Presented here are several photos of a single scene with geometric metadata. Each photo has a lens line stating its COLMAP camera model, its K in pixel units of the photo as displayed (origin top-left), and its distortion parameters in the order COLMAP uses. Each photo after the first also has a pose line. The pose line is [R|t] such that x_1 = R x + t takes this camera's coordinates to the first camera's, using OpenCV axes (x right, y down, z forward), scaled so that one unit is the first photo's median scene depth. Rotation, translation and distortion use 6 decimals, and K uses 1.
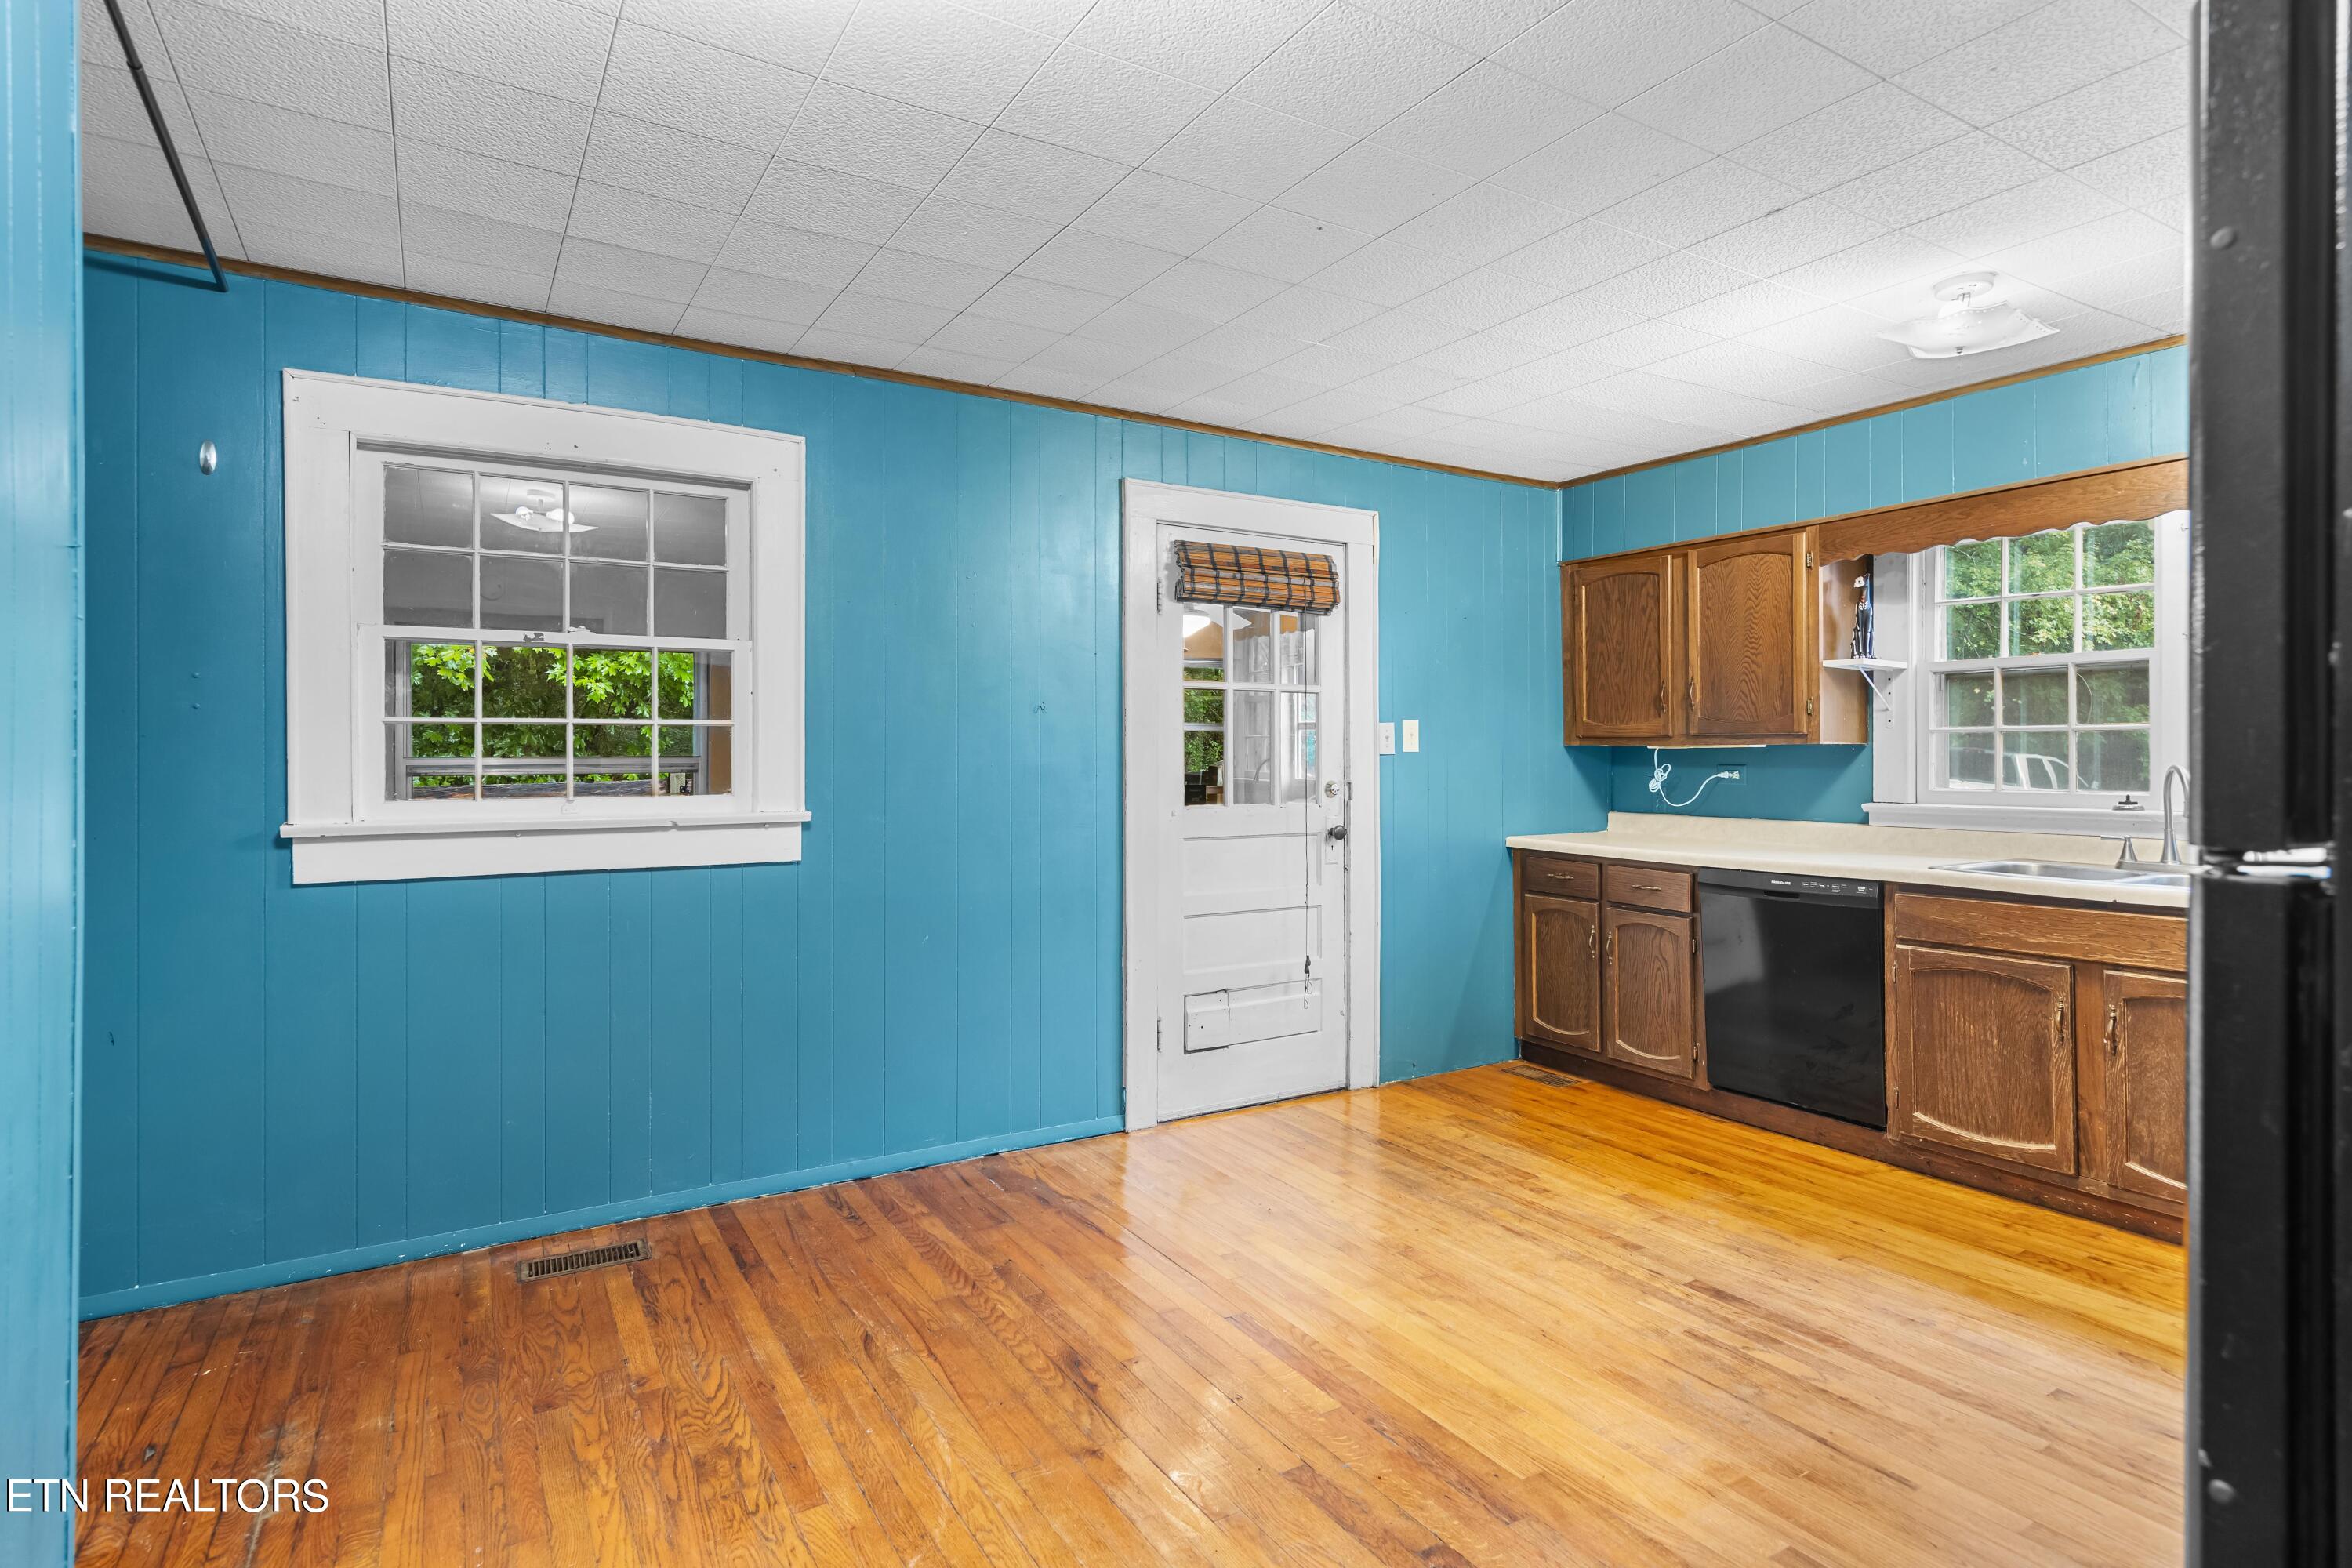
lens RADIAL K [[1219.8, 0, 1174.1], [0, 1219.8, 753.6], [0, 0, 1]] dist [0.014622, -0.000758]
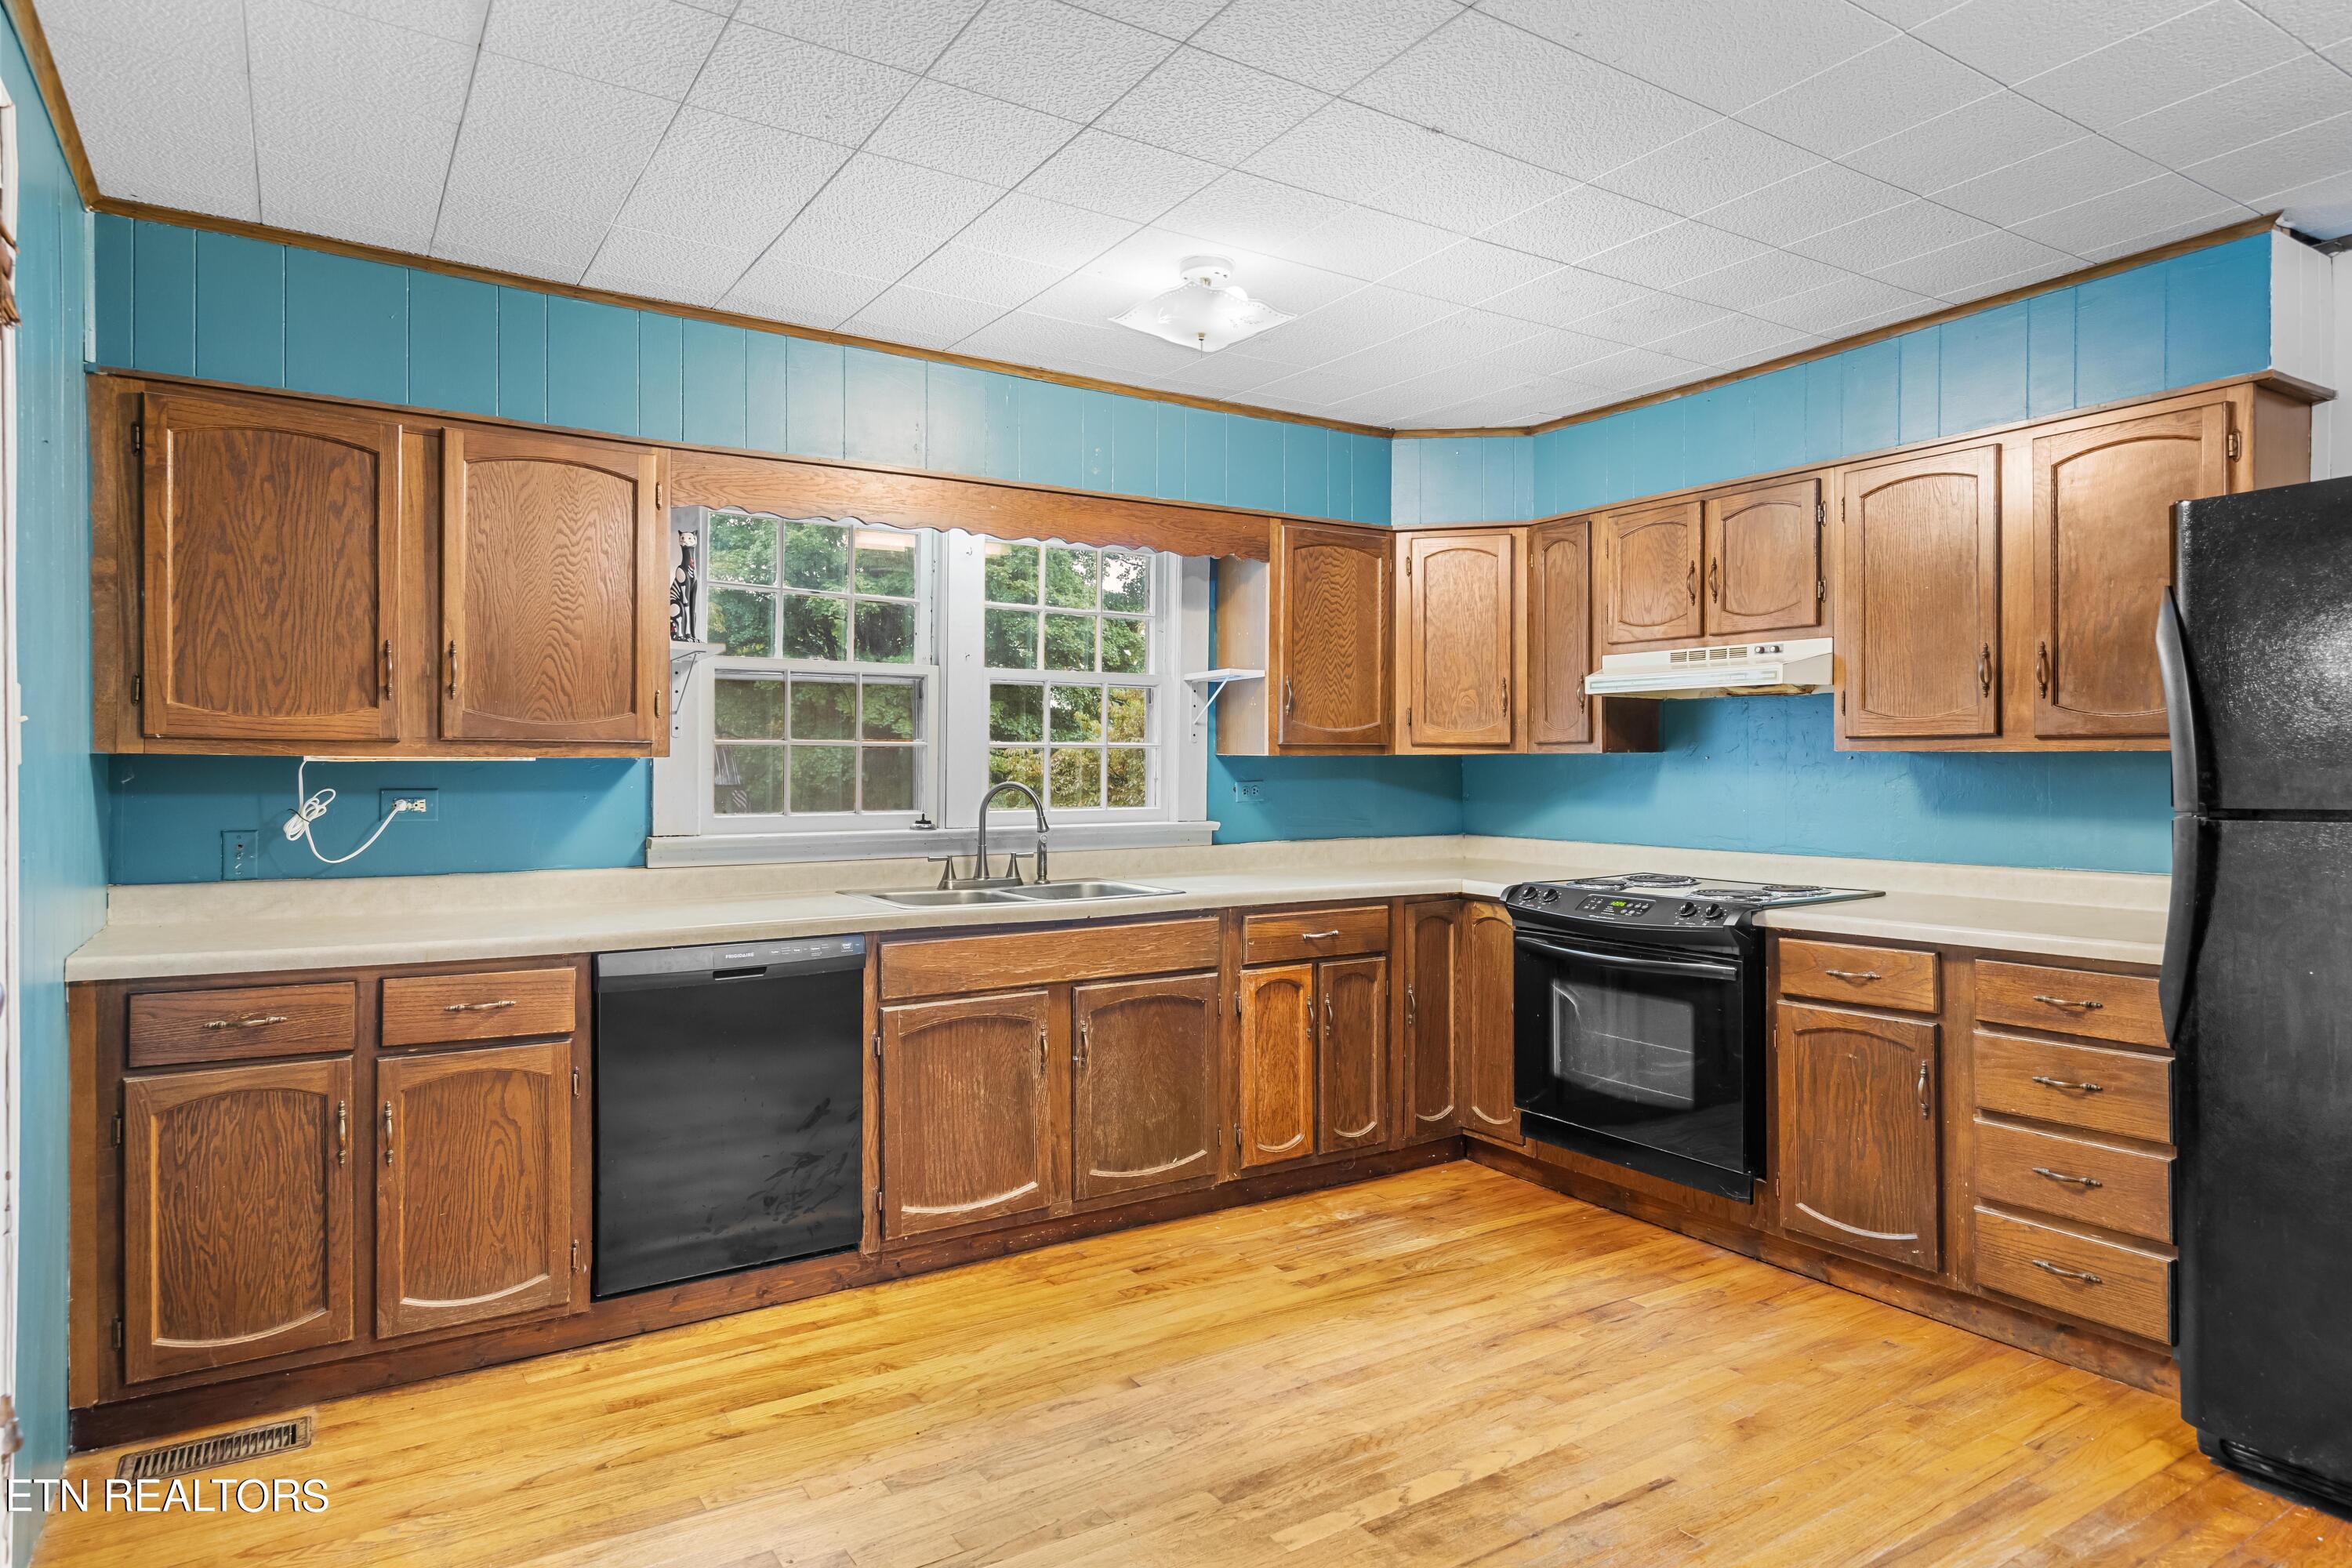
lens RADIAL K [[1351.6, 0, 1174.9], [0, 1351.6, 773.0], [0, 0, 1]] dist [0.004128, 0.000770]
pose [[-0.023092, 0.000339, 0.999733, -0.267129], [-0.000624, 1.000000, -0.000353, 0.001187], [-0.999733, -0.000632, -0.023092, 0.730792]]
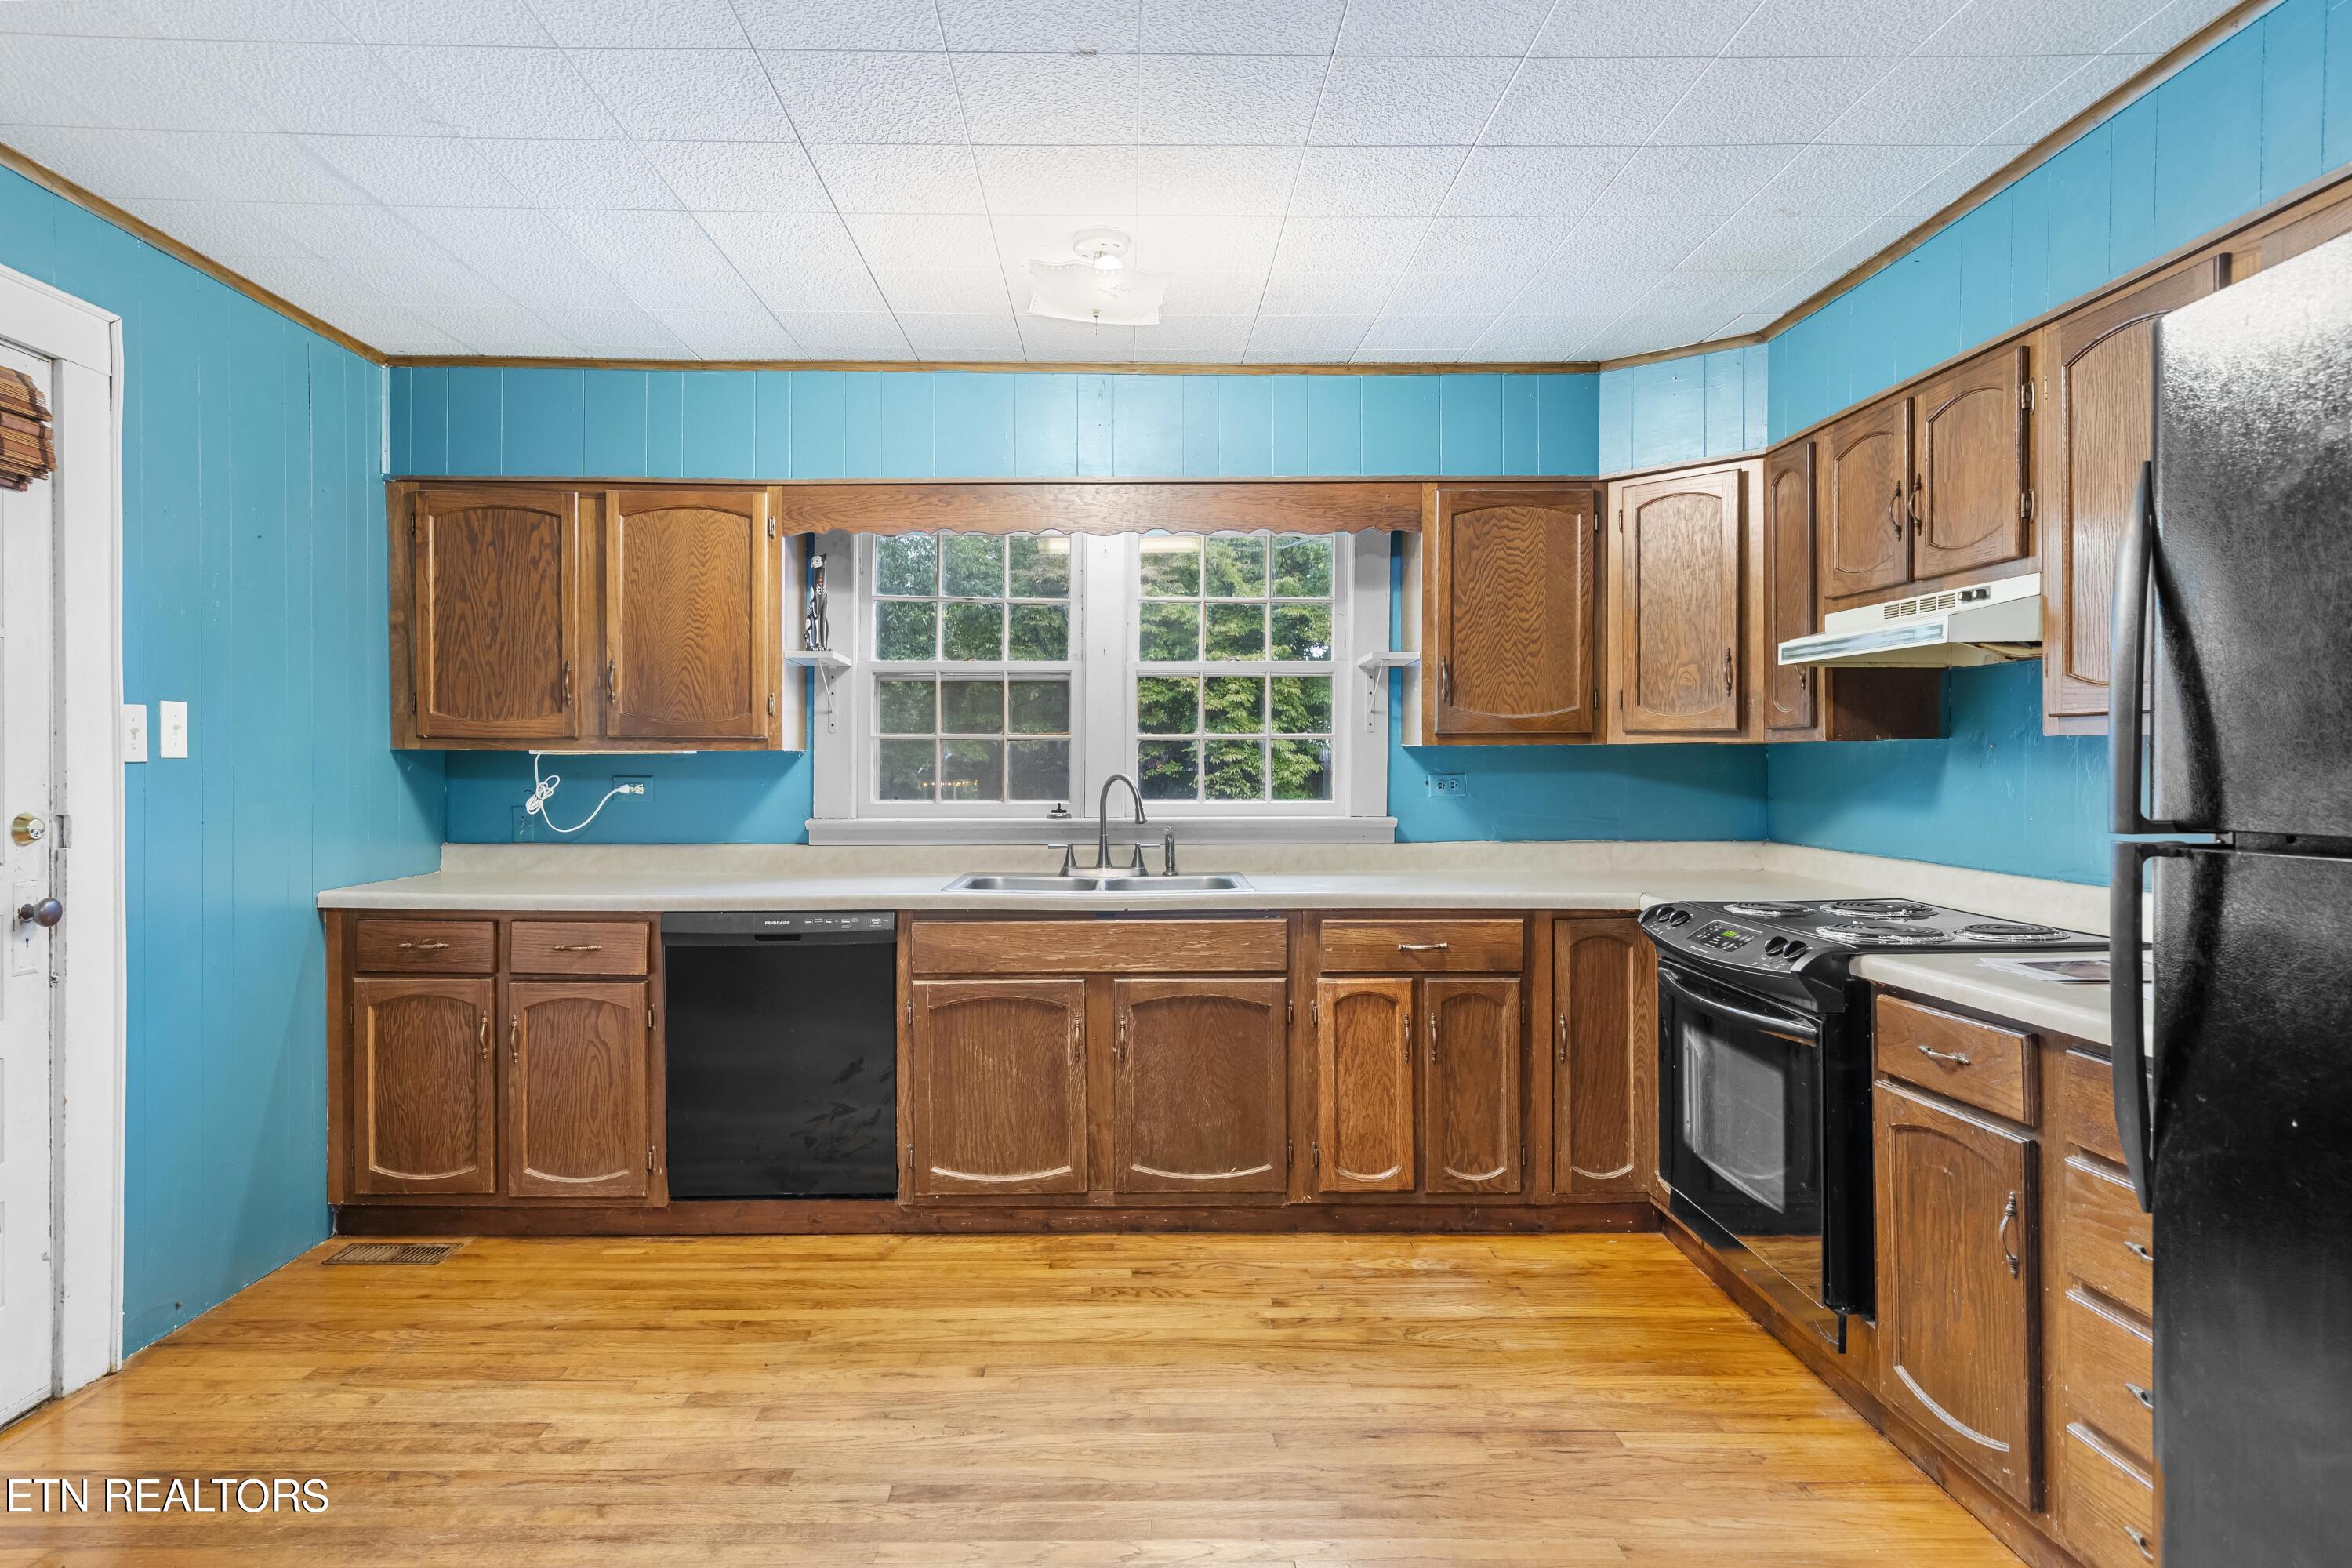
lens RADIAL K [[1330.1, 0, 1148.4], [0, 1330.1, 767.4], [0, 0, 1]] dist [0.004913, 0.000524]
pose [[0.507704, -0.001441, 0.861531, -0.125163], [-0.002815, 0.999990, 0.003331, -0.000191], [-0.861527, -0.004116, 0.507695, 0.330798]]
